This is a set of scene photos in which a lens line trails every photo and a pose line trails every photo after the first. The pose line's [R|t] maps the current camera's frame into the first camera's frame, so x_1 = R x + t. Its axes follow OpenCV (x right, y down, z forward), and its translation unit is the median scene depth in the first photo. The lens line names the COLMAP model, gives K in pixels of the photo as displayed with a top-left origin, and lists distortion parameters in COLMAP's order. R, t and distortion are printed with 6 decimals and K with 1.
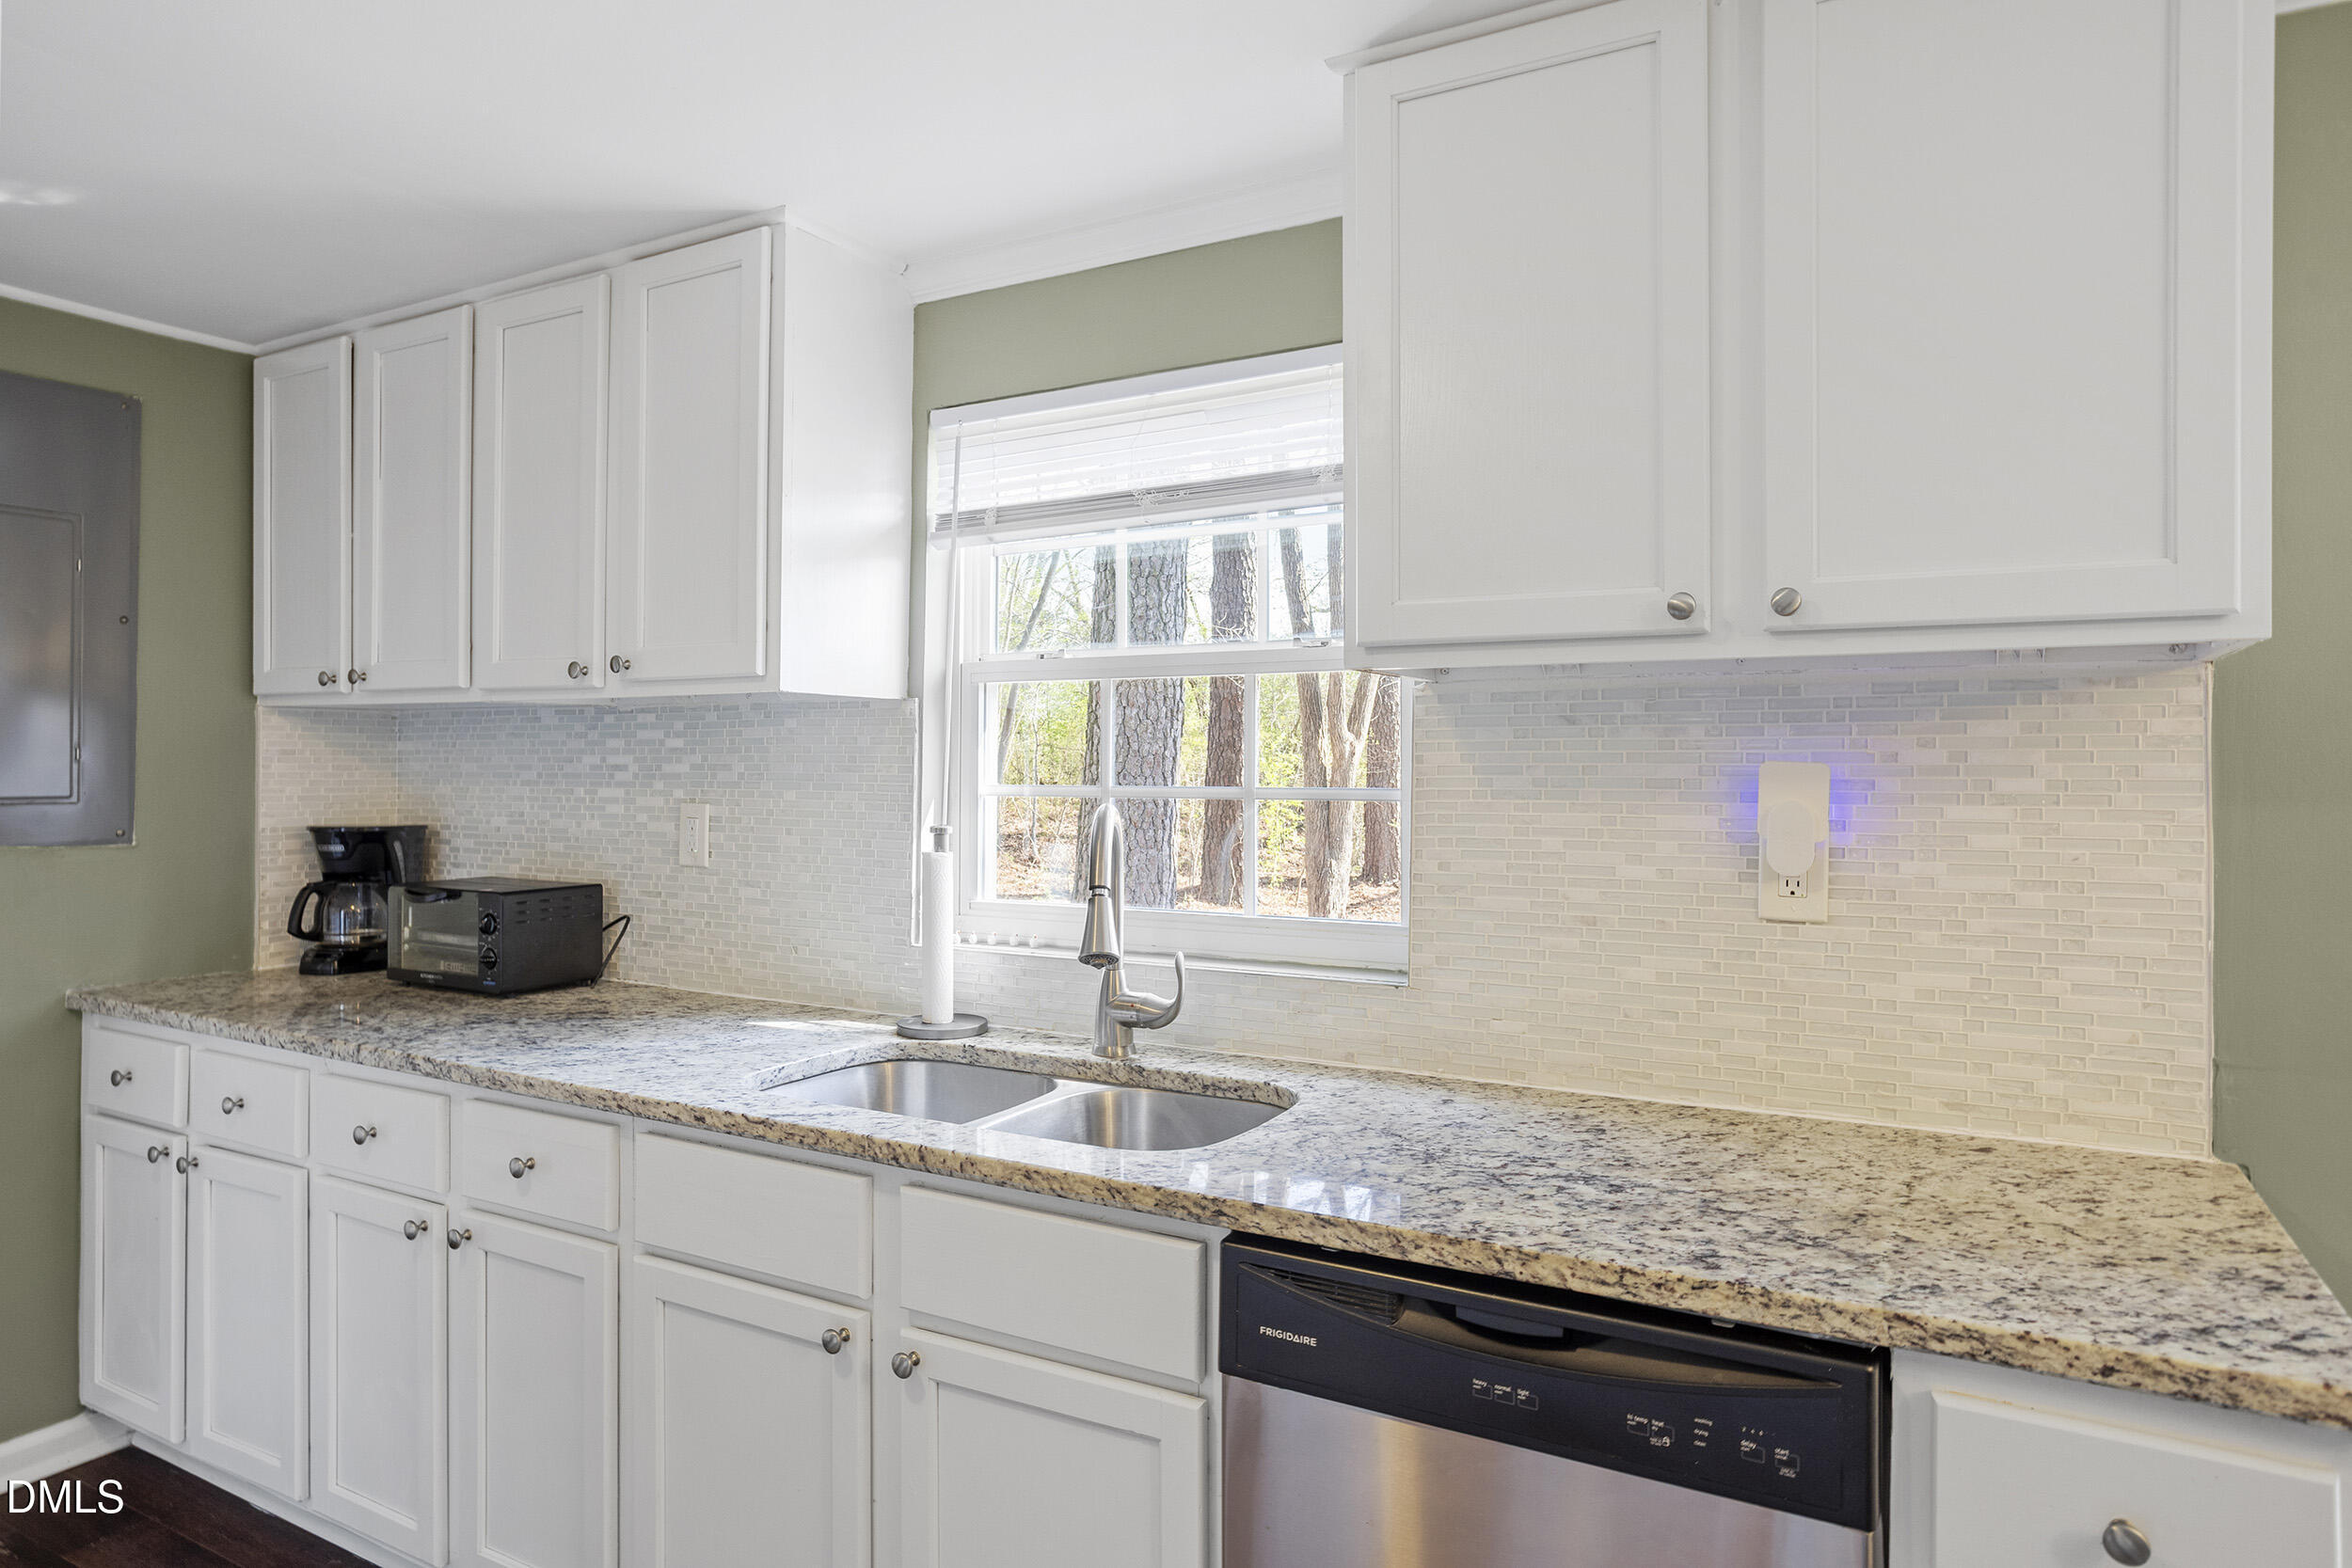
lens RADIAL K [[1400.4, 0, 1159.1], [0, 1400.4, 762.9], [0, 0, 1]] dist [-0.028419, 0.024239]
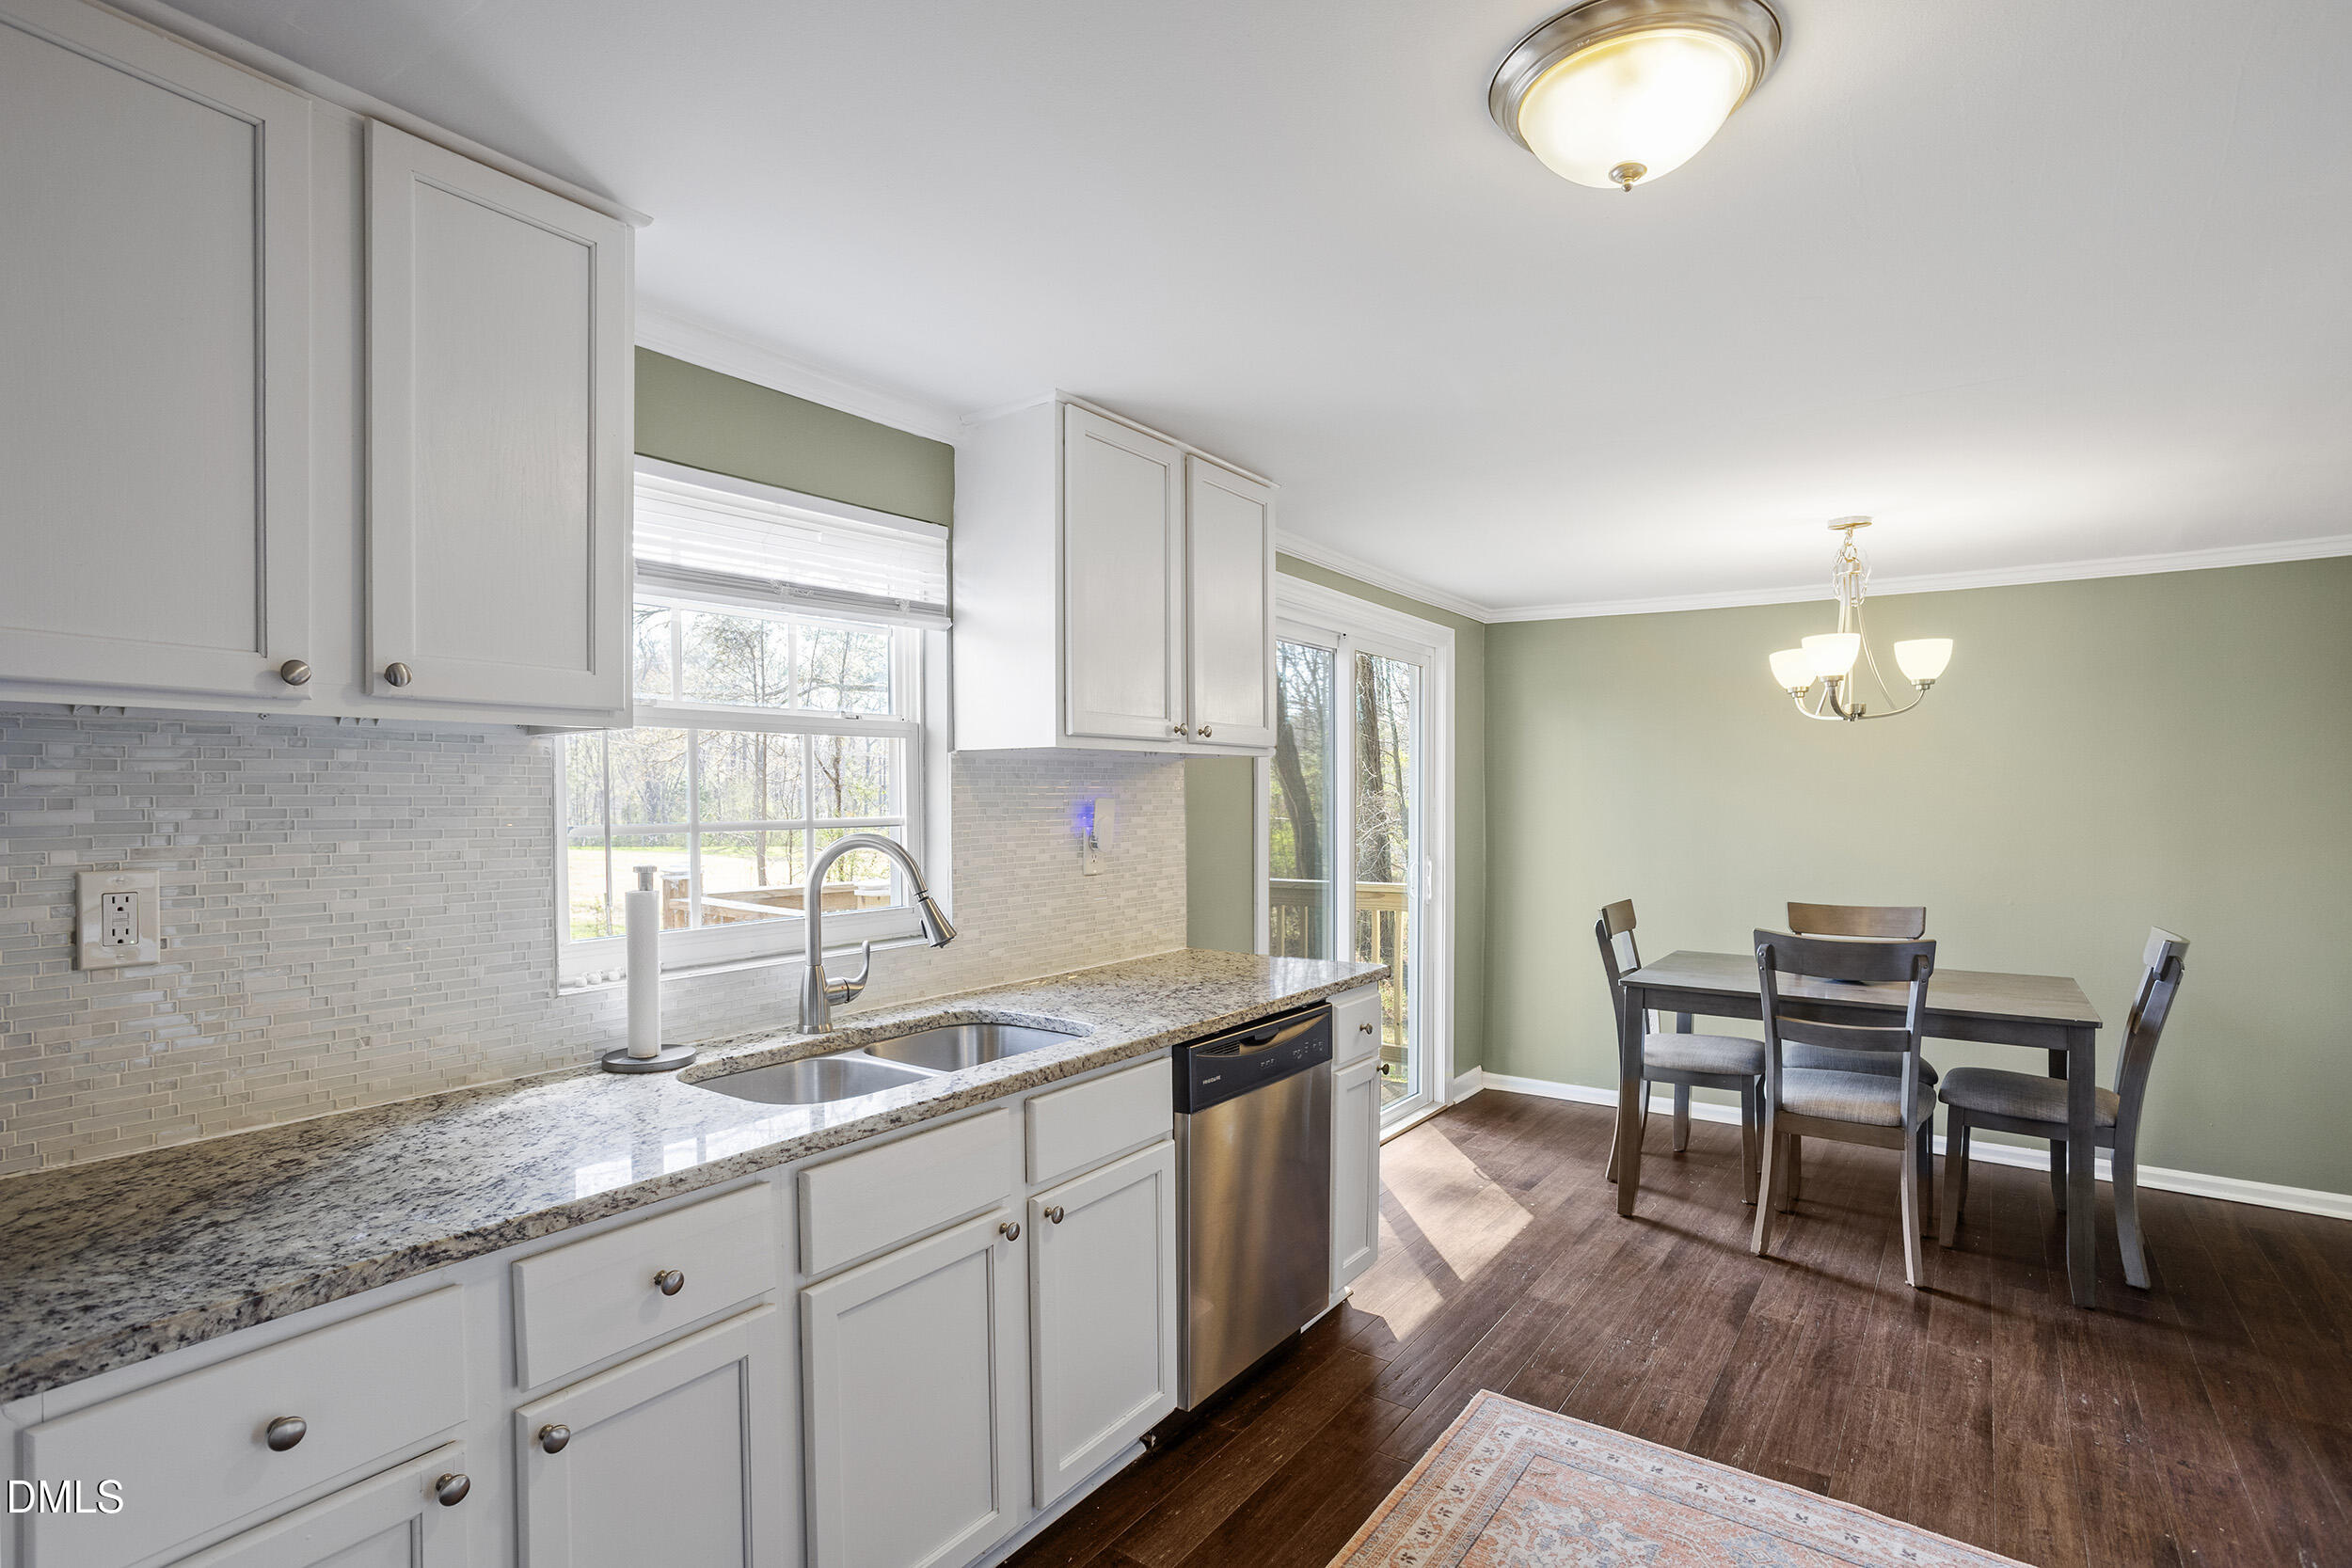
lens RADIAL K [[1141.2, 0, 1169.9], [0, 1141.2, 823.6], [0, 0, 1]] dist [-0.043624, 0.027262]
pose [[0.105399, -0.022685, 0.994171, -1.122041], [0.008601, 0.999723, 0.021900, -0.000211], [-0.994393, 0.006242, 0.105565, 0.636553]]
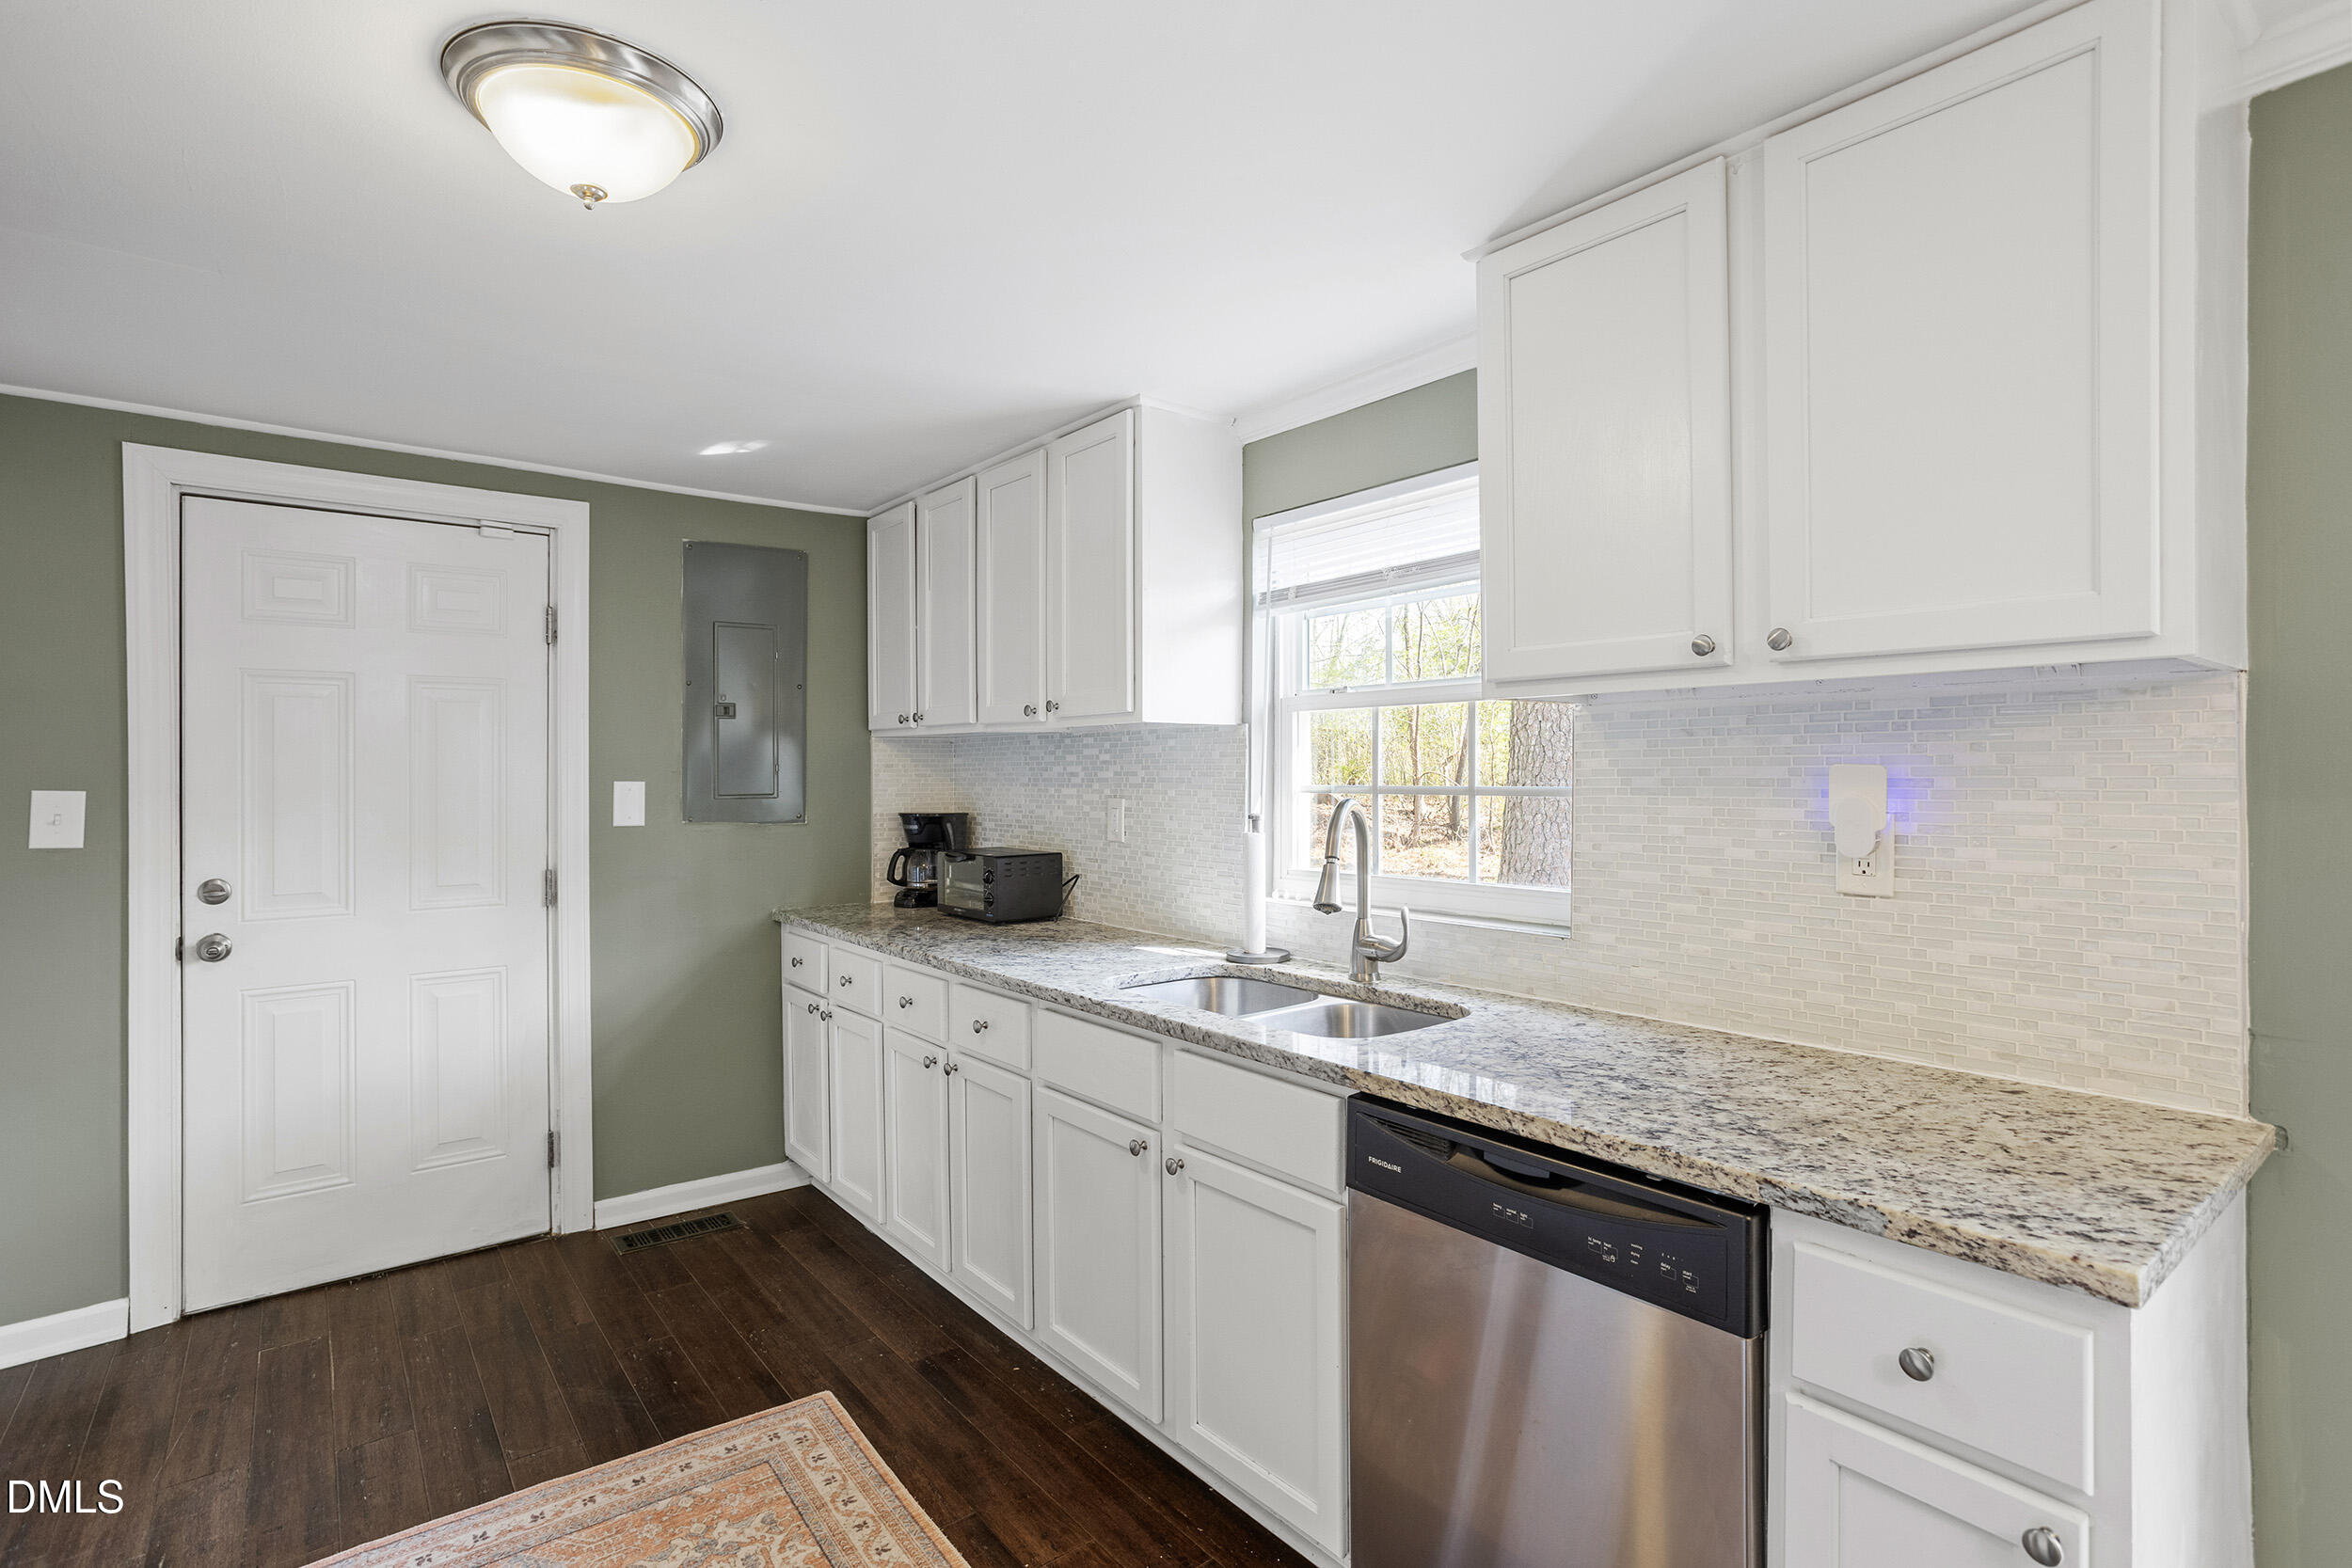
lens RADIAL K [[1141.2, 0, 1162.4], [0, 1141.2, 777.2], [0, 0, 1]] dist [-0.043624, 0.027262]
pose [[0.925997, -0.005380, -0.377491, 0.234210], [0.008415, 0.999944, 0.006393, -0.000763], [0.377436, -0.009096, 0.925991, -0.126354]]
